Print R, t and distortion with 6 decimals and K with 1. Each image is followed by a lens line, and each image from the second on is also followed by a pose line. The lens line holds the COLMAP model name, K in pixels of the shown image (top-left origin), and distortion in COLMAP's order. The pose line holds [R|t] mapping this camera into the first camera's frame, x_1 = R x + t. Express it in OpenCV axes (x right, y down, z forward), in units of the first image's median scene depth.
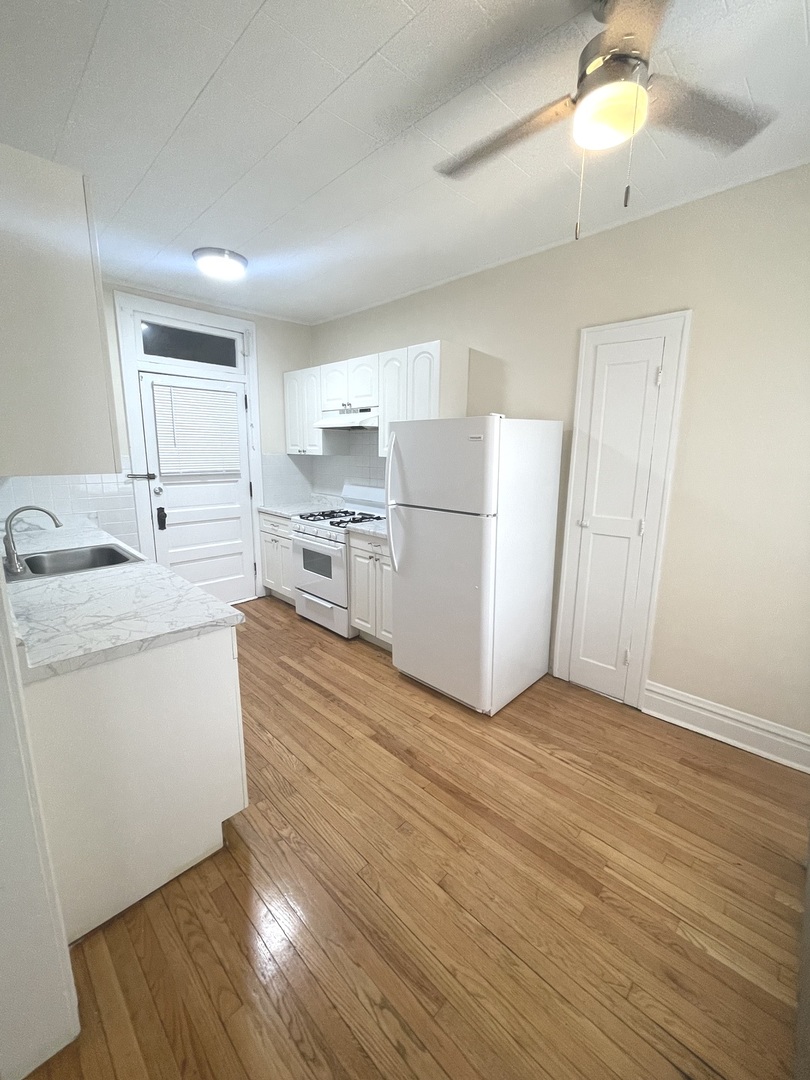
lens RADIAL K [[434.9, 0, 407.4], [0, 434.9, 534.2], [0, 0, 1]] dist [-0.000306, 0.000019]
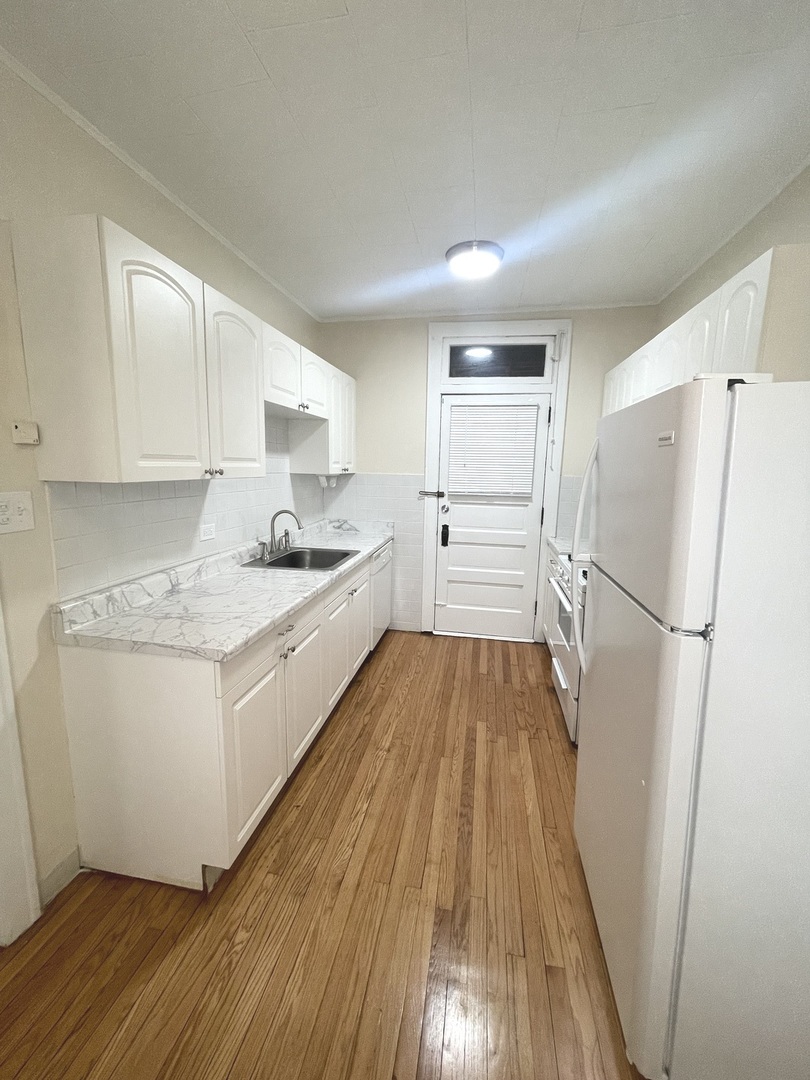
lens RADIAL K [[434.9, 0, 407.4], [0, 434.9, 534.2], [0, 0, 1]] dist [-0.000306, 0.000019]
pose [[0.565962, 0.129193, -0.814246, 0.280755], [-0.171900, 0.984430, 0.036711, -0.078711], [0.806311, 0.119192, 0.579358, 0.428836]]
